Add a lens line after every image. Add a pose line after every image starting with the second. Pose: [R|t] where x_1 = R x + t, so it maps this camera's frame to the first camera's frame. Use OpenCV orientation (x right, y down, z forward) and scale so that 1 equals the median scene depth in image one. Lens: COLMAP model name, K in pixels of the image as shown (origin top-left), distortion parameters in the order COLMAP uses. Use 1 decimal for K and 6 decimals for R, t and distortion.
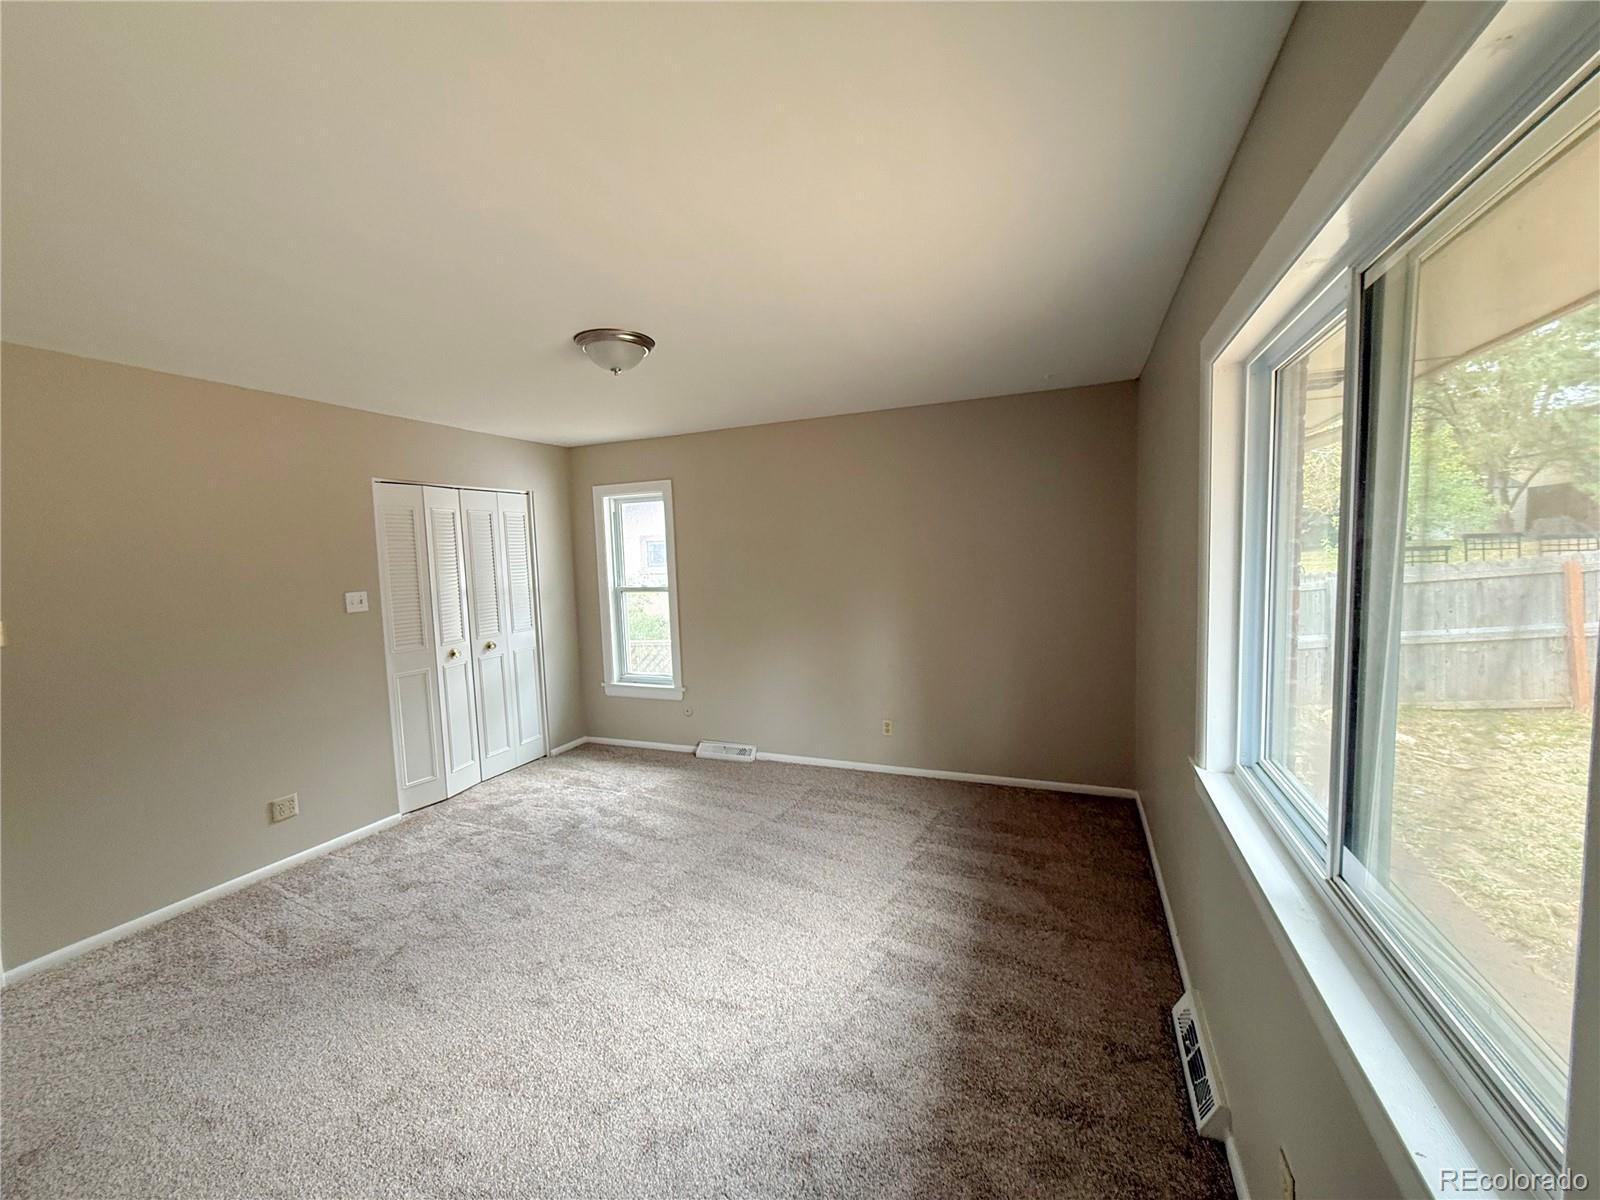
lens RADIAL K [[636.9, 0, 801.8], [0, 636.9, 601.7], [0, 0, 1]] dist [0.000451, -0.000191]
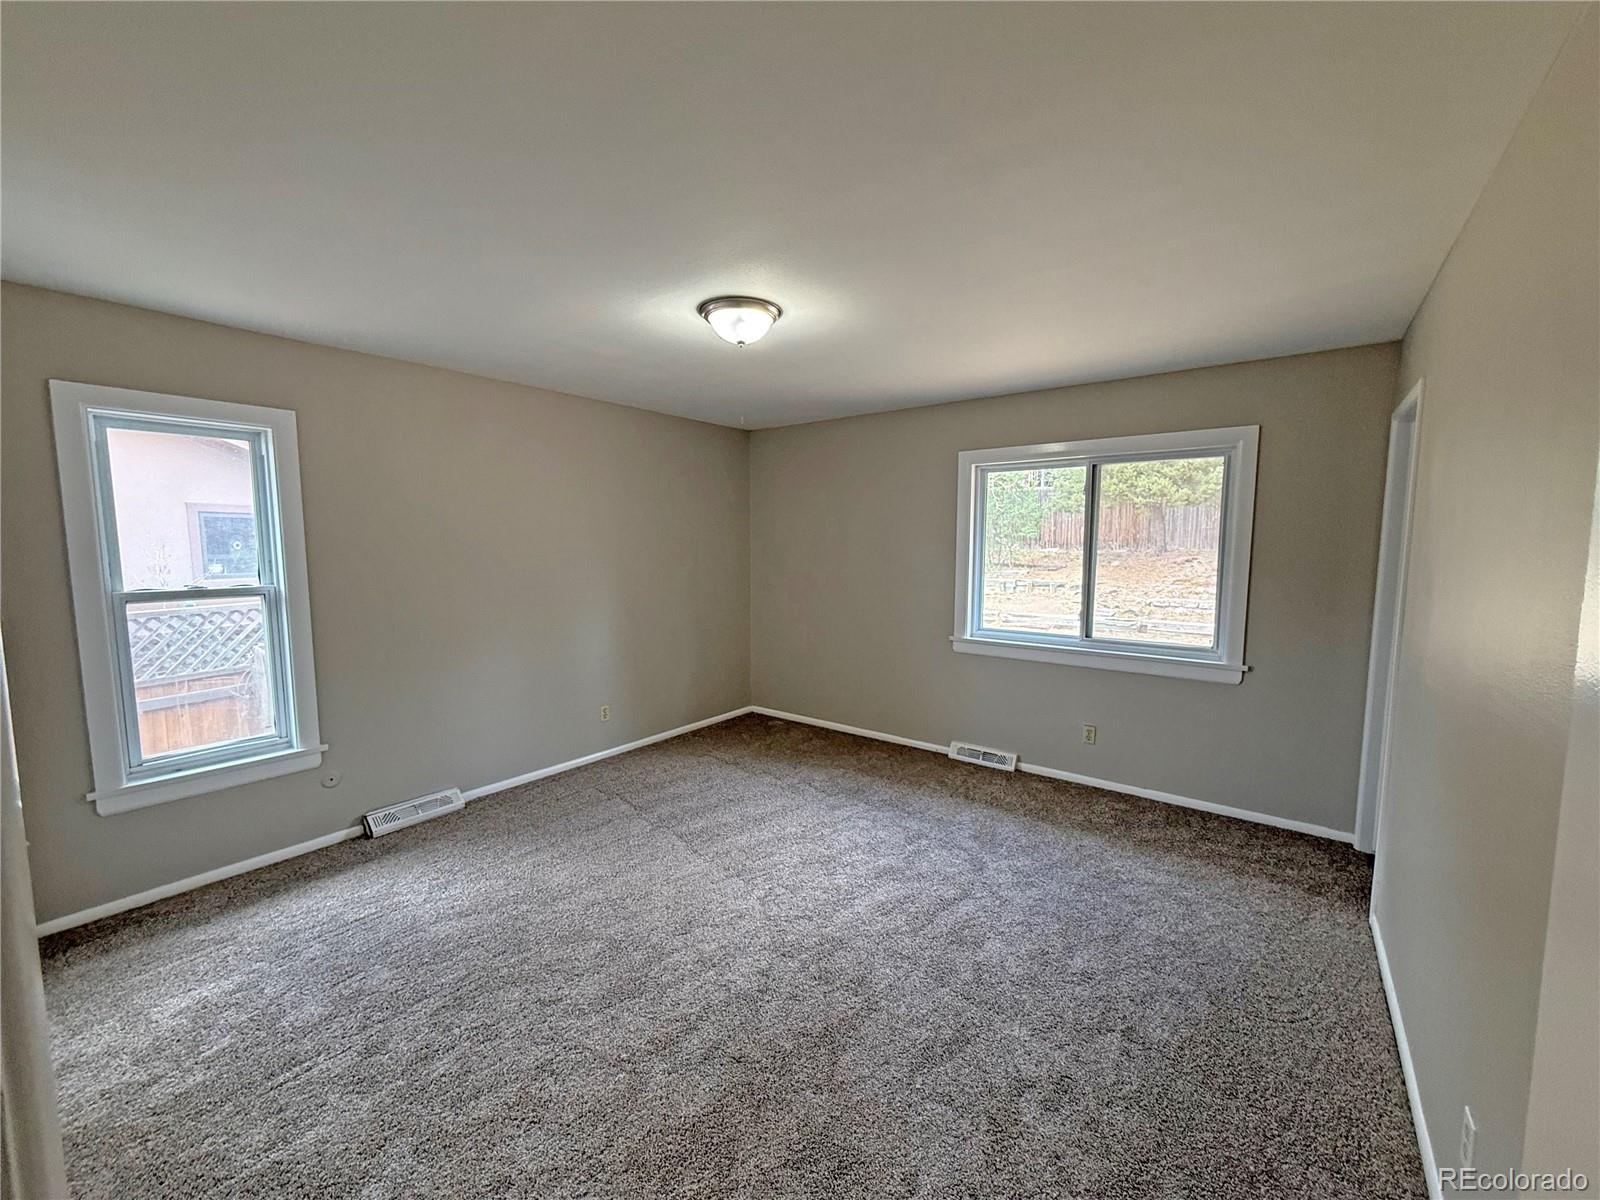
lens RADIAL K [[636.9, 0, 801.8], [0, 636.9, 601.7], [0, 0, 1]] dist [0.000451, -0.000191]
pose [[0.253354, -0.056490, 0.965723, -0.701263], [0.064747, 0.997045, 0.041336, -0.002233], [-0.965204, 0.052055, 0.256263, 0.389170]]
